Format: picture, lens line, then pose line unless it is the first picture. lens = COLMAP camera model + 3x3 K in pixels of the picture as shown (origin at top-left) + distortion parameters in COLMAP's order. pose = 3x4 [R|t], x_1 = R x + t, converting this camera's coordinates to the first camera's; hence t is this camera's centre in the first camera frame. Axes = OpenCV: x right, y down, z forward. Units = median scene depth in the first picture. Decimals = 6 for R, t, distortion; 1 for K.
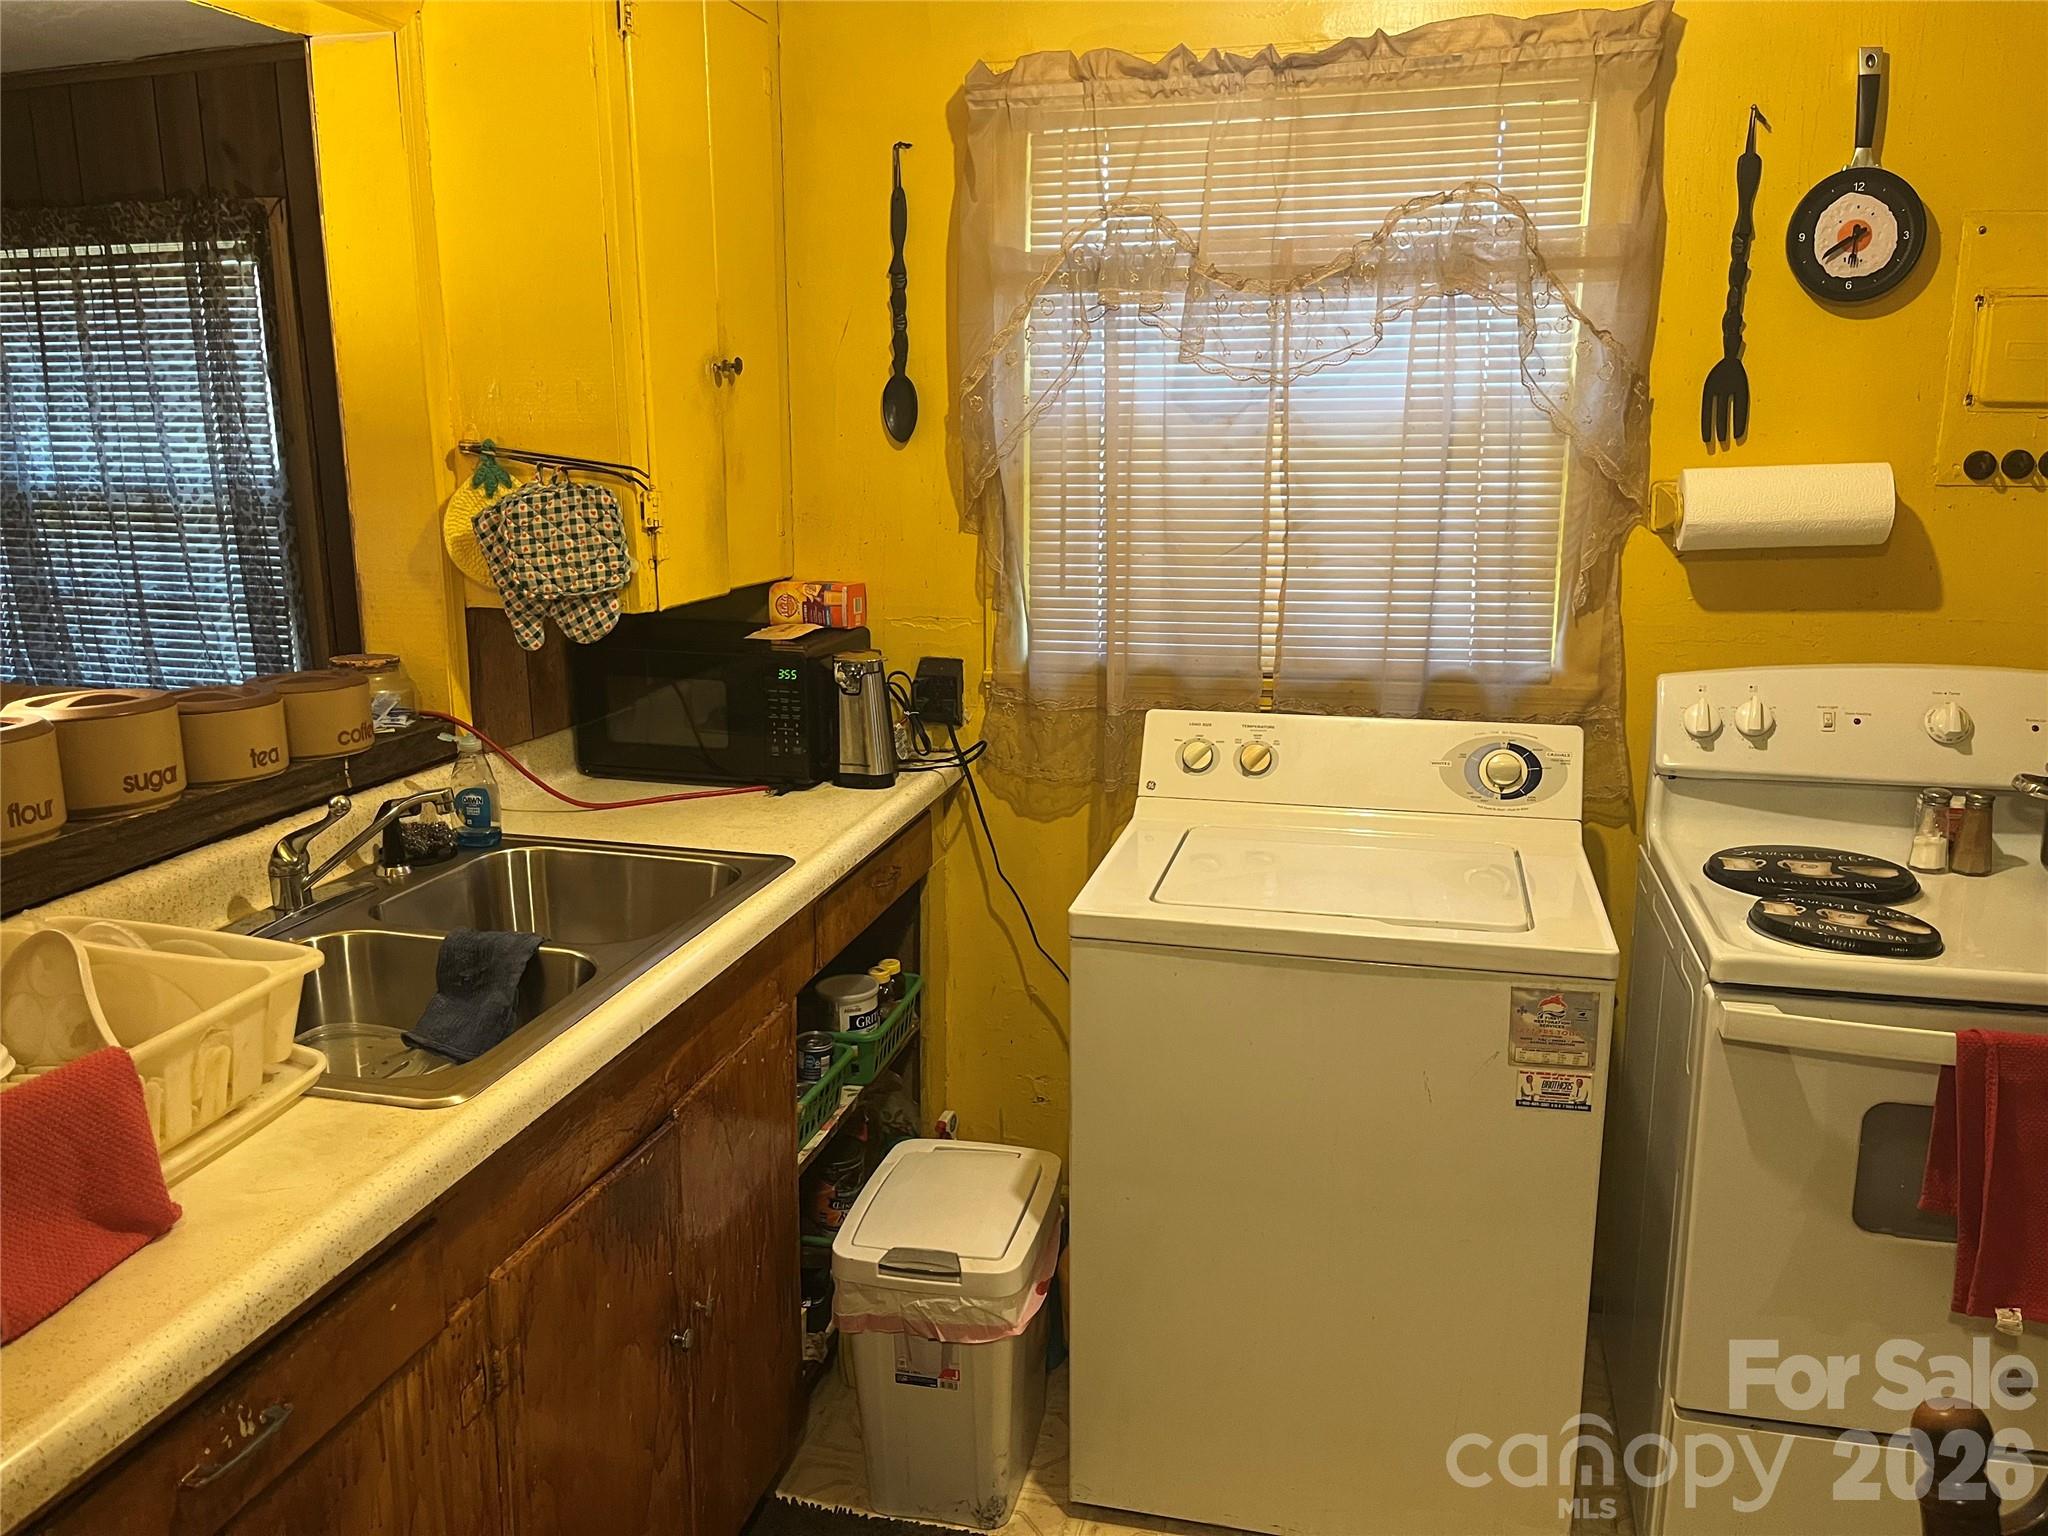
lens RADIAL K [[1538.3, 0, 1024.0], [0, 1538.3, 768.0], [0, 0, 1]] dist [0.101033, -0.152031]
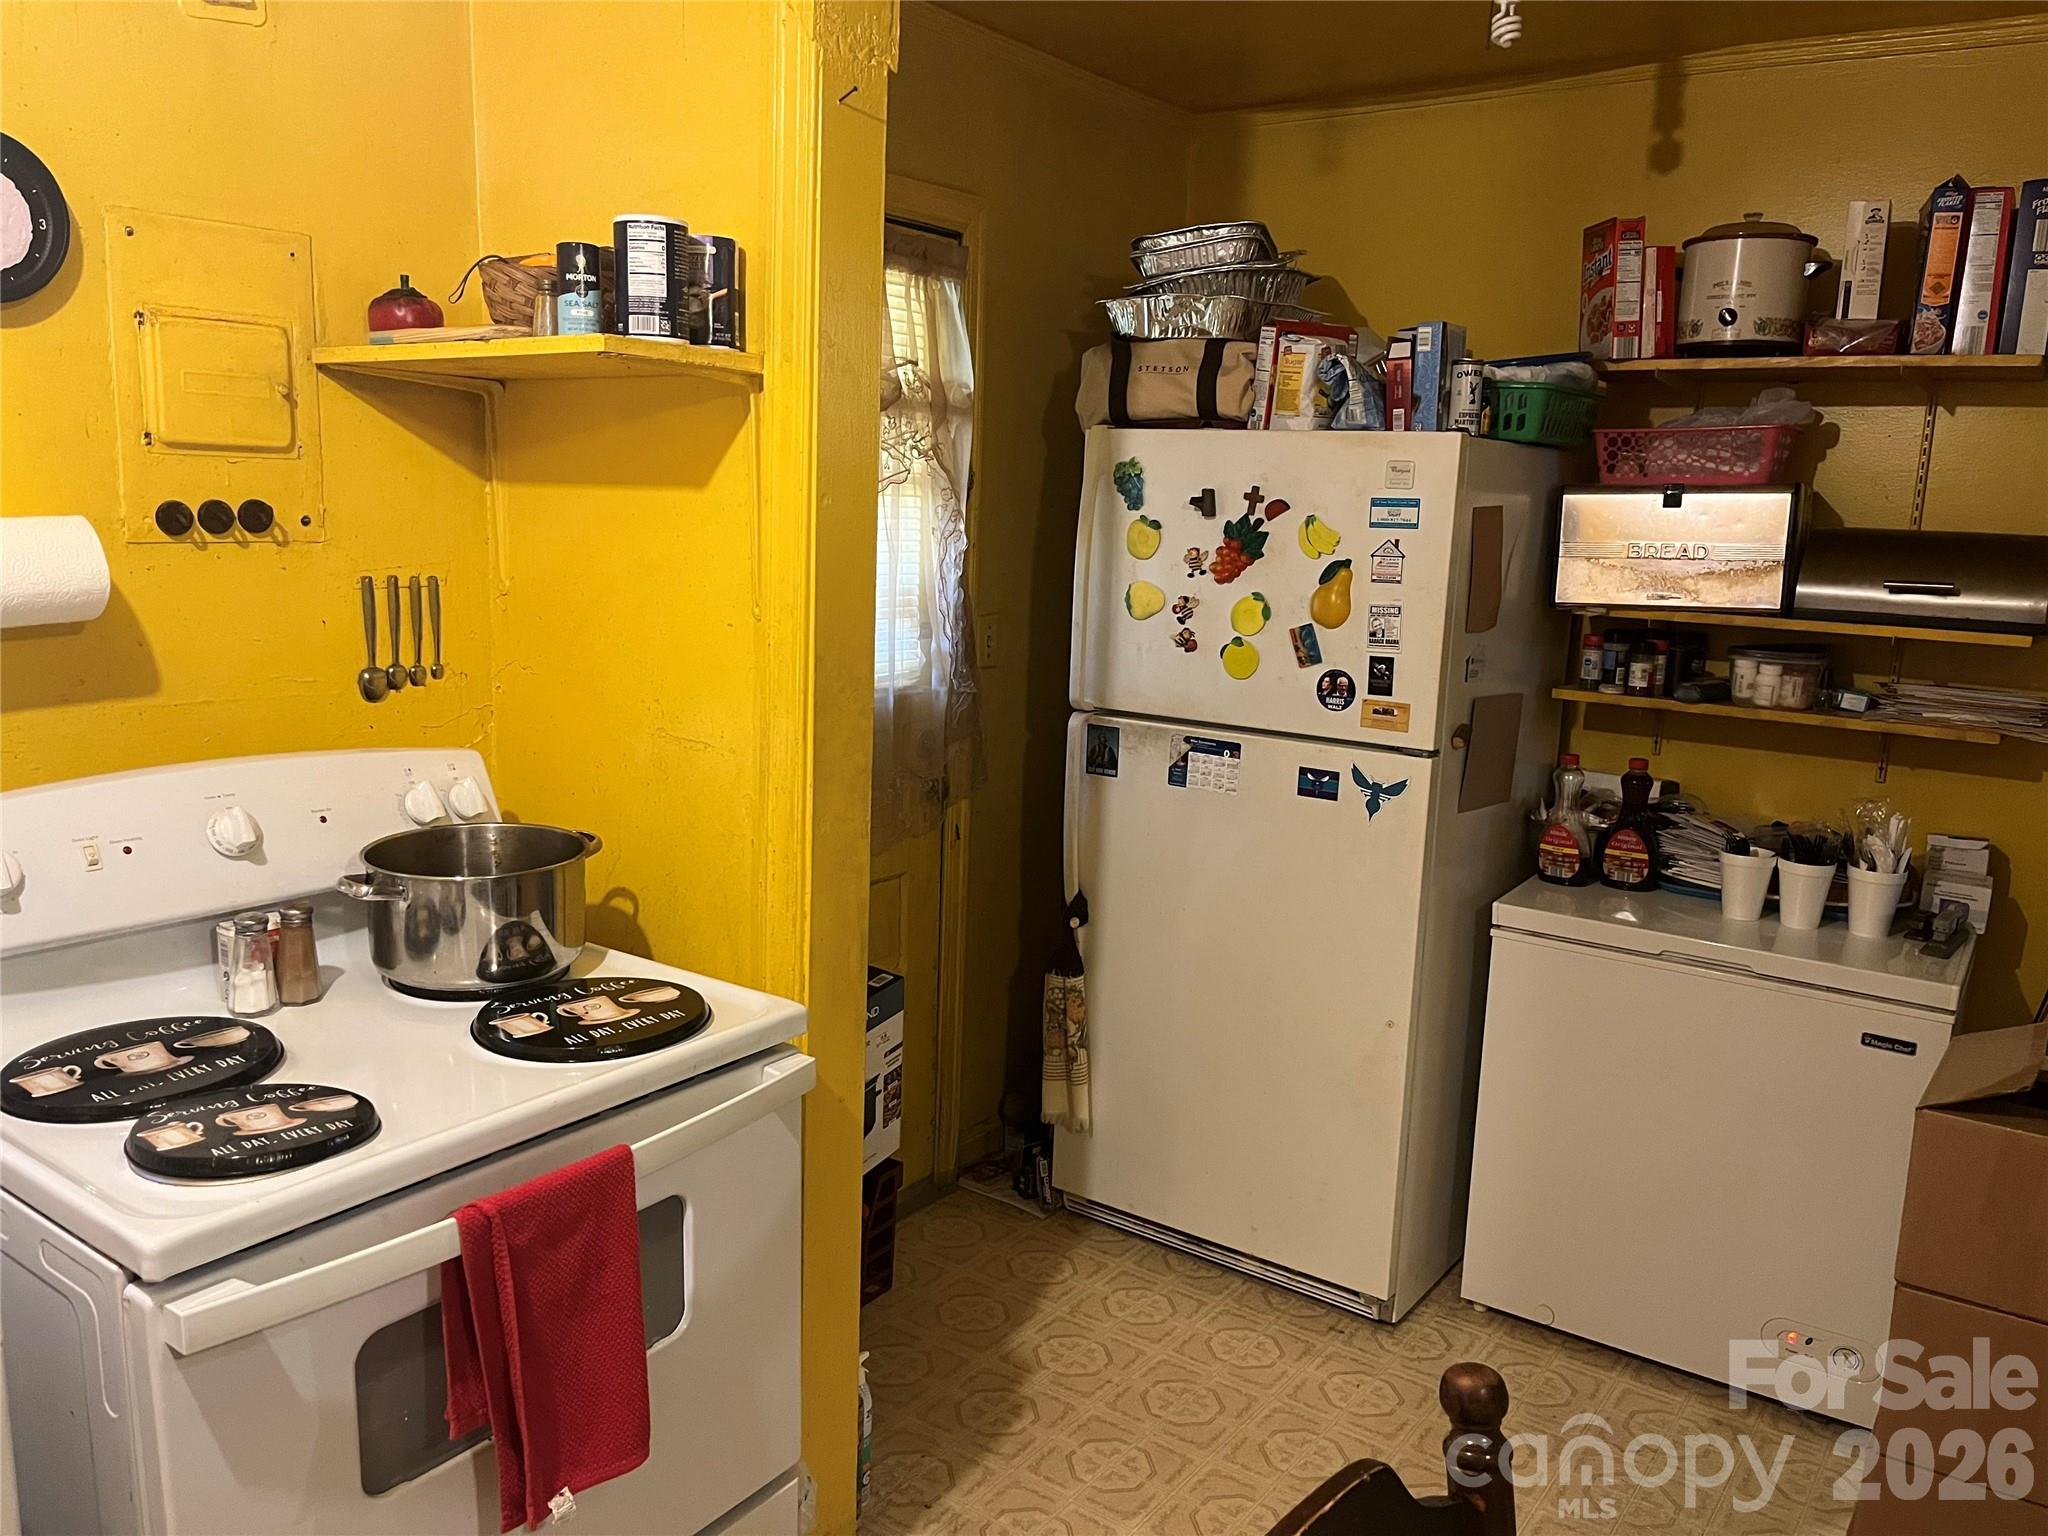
lens RADIAL K [[1538.3, 0, 1024.0], [0, 1538.3, 768.0], [0, 0, 1]] dist [0.101033, -0.152031]
pose [[0.360289, -0.147358, 0.921128, -0.013046], [0.165815, 0.981836, 0.092213, -0.070989], [-0.917985, 0.119514, 0.378179, 0.312950]]
